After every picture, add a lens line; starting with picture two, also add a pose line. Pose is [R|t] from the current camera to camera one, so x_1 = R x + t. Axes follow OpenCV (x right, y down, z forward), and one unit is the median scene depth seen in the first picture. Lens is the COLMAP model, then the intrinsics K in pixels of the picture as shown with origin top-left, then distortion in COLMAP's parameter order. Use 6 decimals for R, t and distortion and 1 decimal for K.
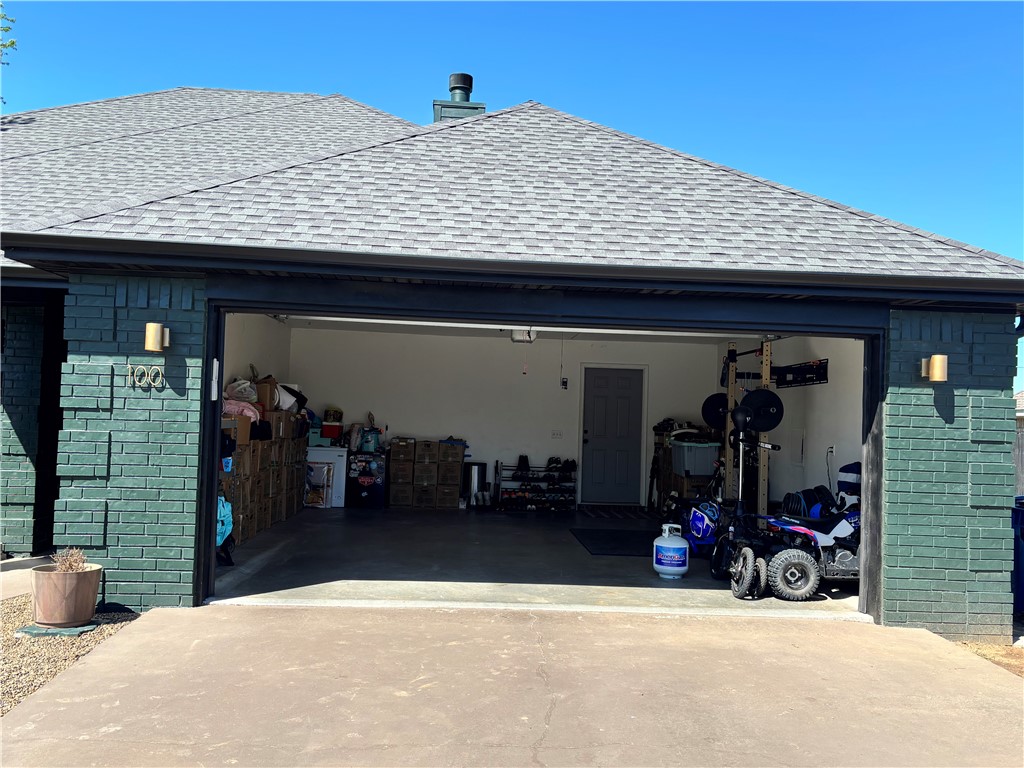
lens RADIAL K [[859.9, 0, 512.6], [0, 859.9, 384.6], [0, 0, 1]] dist [-0.004757, -0.004609]
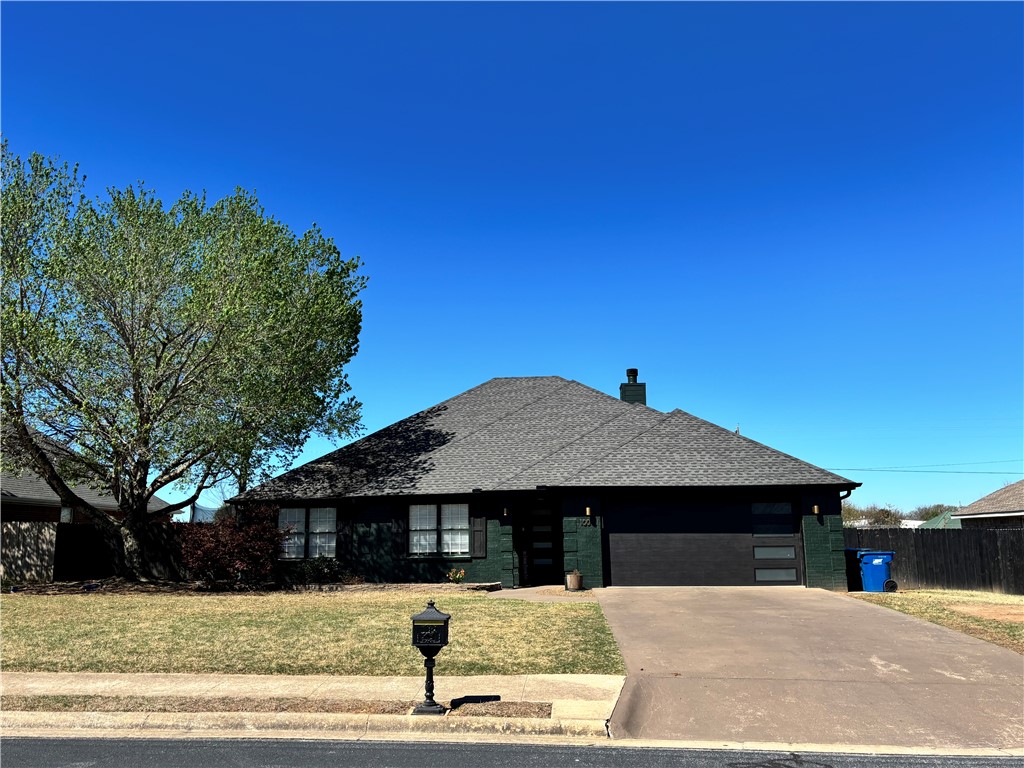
lens RADIAL K [[859.9, 0, 472.3], [0, 859.9, 384.3], [0, 0, 1]] dist [-0.004757, -0.004609]
pose [[0.986342, -0.067918, -0.150057, -0.301853], [0.046607, 0.988879, -0.141227, -0.091592], [0.157980, 0.132305, 0.978539, -2.583138]]
